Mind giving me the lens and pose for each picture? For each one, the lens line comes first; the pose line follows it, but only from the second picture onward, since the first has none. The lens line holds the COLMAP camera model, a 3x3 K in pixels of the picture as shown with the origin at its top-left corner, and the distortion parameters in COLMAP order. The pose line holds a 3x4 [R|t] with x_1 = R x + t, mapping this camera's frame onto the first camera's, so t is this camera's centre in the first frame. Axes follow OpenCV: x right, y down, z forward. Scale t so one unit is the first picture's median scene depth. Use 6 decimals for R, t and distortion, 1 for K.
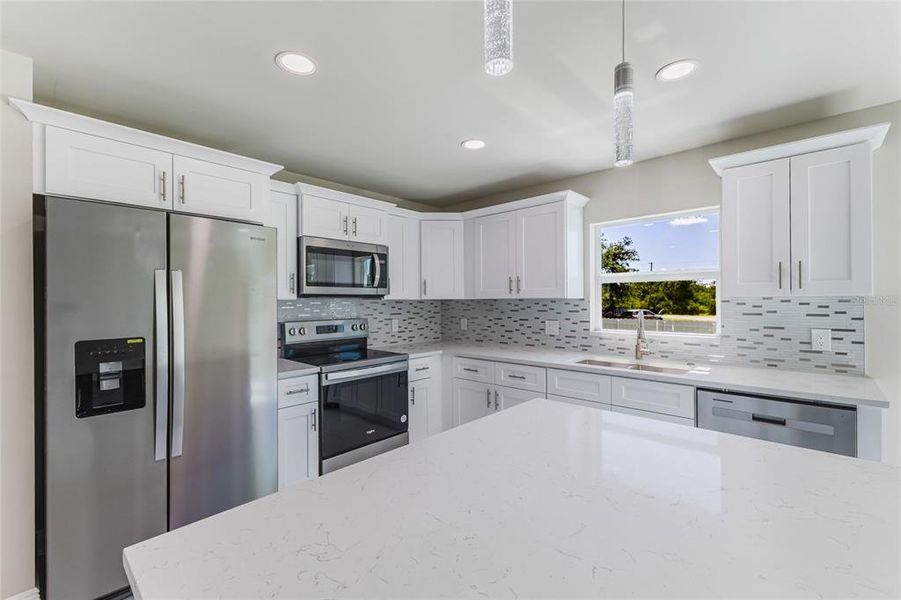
lens RADIAL K [[385.1, 0, 452.2], [0, 385.1, 300.9], [0, 0, 1]] dist [0.004463, -0.000077]
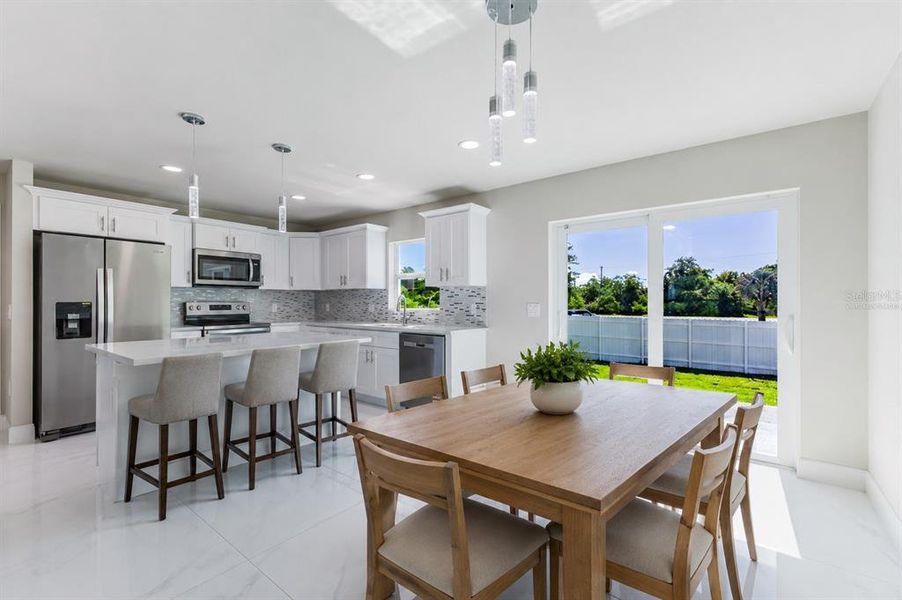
lens RADIAL K [[385.5, 0, 452.7], [0, 385.5, 300.9], [0, 0, 1]] dist [0.004463, -0.000077]
pose [[0.996458, 0.005204, 0.083932, 0.497459], [-0.004974, 0.999983, -0.002952, 0.047650], [-0.083946, 0.002524, 0.996467, -0.638854]]
